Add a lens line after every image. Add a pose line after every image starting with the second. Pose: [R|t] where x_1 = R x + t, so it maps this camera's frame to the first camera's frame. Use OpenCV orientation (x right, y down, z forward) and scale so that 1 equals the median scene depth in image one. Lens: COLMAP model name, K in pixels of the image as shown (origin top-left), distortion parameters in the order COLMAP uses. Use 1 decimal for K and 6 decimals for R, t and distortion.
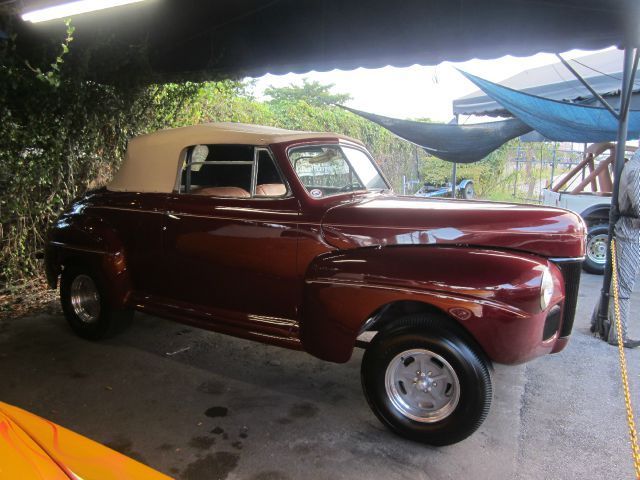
lens RADIAL K [[521.8, 0, 319.5], [0, 521.8, 235.3], [0, 0, 1]] dist [-0.065137, 0.030246]
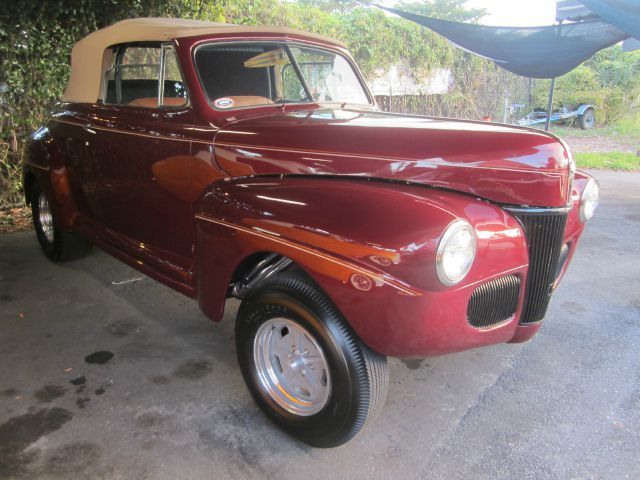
lens RADIAL K [[521.8, 0, 319.5], [0, 521.8, 235.3], [0, 0, 1]] dist [-0.065137, 0.030246]
pose [[0.968270, 0.075676, -0.238172, 0.362450], [-0.041290, 0.988394, 0.146190, -0.004914], [0.246471, -0.131718, 0.960158, 0.291884]]
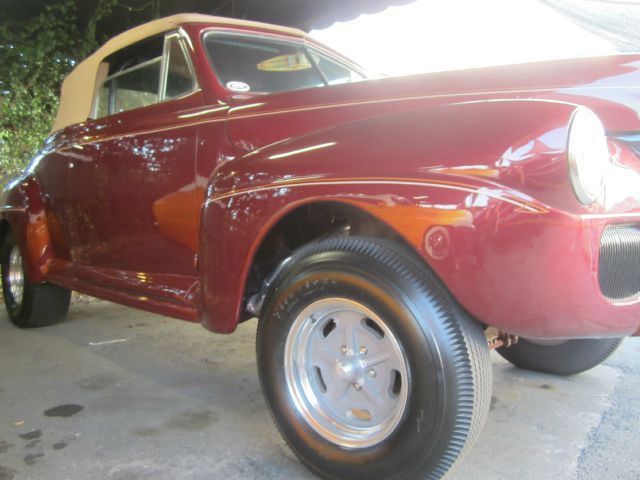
lens RADIAL K [[521.8, 0, 319.5], [0, 521.8, 235.3], [0, 0, 1]] dist [-0.065137, 0.030246]
pose [[0.975045, -0.008297, -0.221851, 0.262706], [-0.014094, 0.994972, -0.099154, 0.188080], [0.221558, 0.099806, 0.970026, 0.441254]]
